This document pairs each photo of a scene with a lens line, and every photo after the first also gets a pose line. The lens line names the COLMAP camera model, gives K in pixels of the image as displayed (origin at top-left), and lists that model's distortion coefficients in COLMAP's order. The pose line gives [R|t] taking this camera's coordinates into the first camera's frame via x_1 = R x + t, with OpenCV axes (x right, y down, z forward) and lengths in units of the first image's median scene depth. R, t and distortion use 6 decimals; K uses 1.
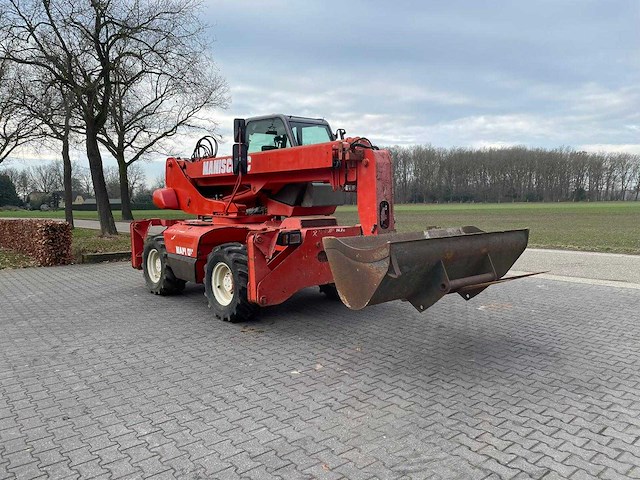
lens RADIAL K [[480.7, 0, 326.2], [0, 480.7, 238.7], [0, 0, 1]] dist [0.089312, -0.105675]
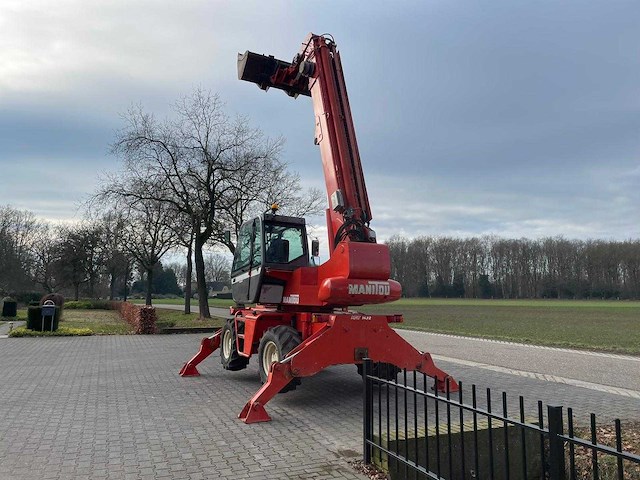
lens RADIAL K [[480.7, 0, 316.9], [0, 480.7, 238.6], [0, 0, 1]] dist [0.089312, -0.105675]
pose [[0.959567, -0.013759, -0.281143, 0.417971], [-0.039594, 0.982276, -0.183209, 0.023256], [0.278681, 0.186933, 0.942015, -0.301275]]
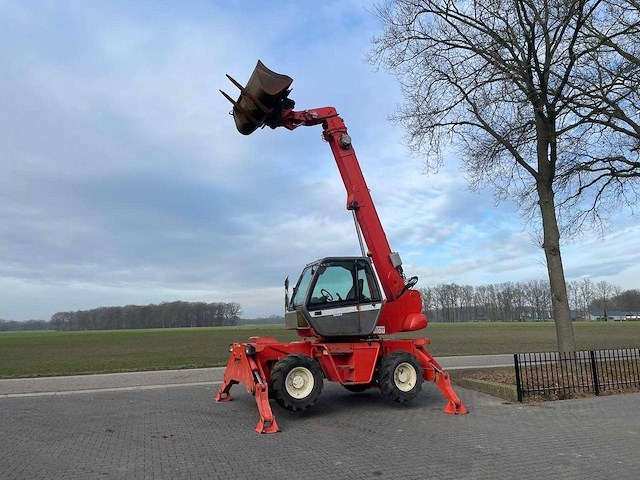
lens RADIAL K [[480.7, 0, 309.8], [0, 480.7, 228.3], [0, 0, 1]] dist [0.089312, -0.105675]
pose [[0.361844, 0.183254, 0.914050, -1.324543], [0.082615, 0.970328, -0.227242, -0.021960], [-0.928571, 0.157741, 0.335968, 0.406671]]
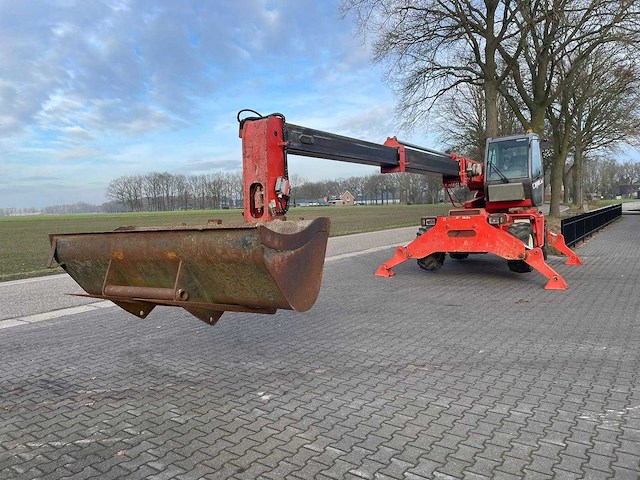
lens RADIAL K [[480.7, 0, 310.1], [0, 480.7, 237.7], [0, 0, 1]] dist [0.089312, -0.105675]
pose [[-0.240428, -0.047968, 0.969481, -0.999710], [0.107145, 0.991363, 0.075622, -0.113707], [-0.964735, 0.122056, -0.233212, 1.406257]]
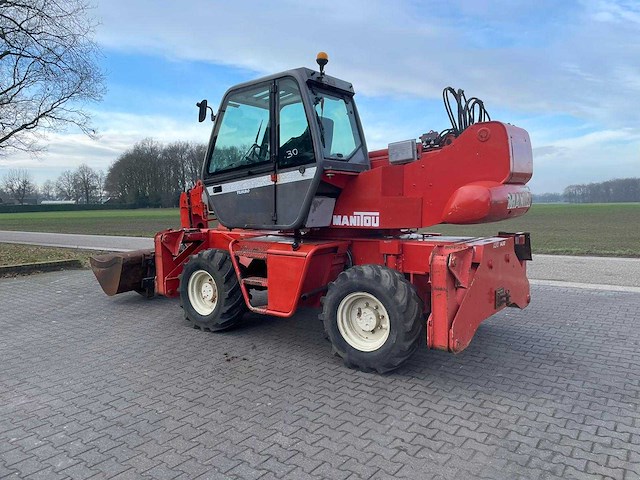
lens RADIAL K [[480.7, 0, 329.5], [0, 480.7, 241.6], [0, 0, 1]] dist [0.089312, -0.105675]
pose [[0.968126, -0.019238, 0.249726, -0.155474], [0.019063, 0.999813, 0.003118, -0.011305], [-0.249739, 0.001741, 0.968312, 0.101084]]
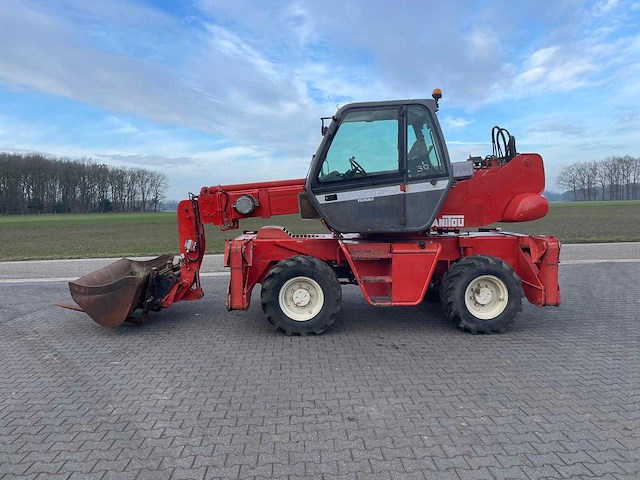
lens RADIAL K [[480.7, 0, 319.5], [0, 480.7, 240.2], [0, 0, 1]] dist [0.089312, -0.105675]
pose [[0.598677, -0.059727, 0.798761, -0.763664], [0.075421, 0.996989, 0.018021, -0.038174], [-0.797432, 0.049454, 0.601379, 0.400412]]
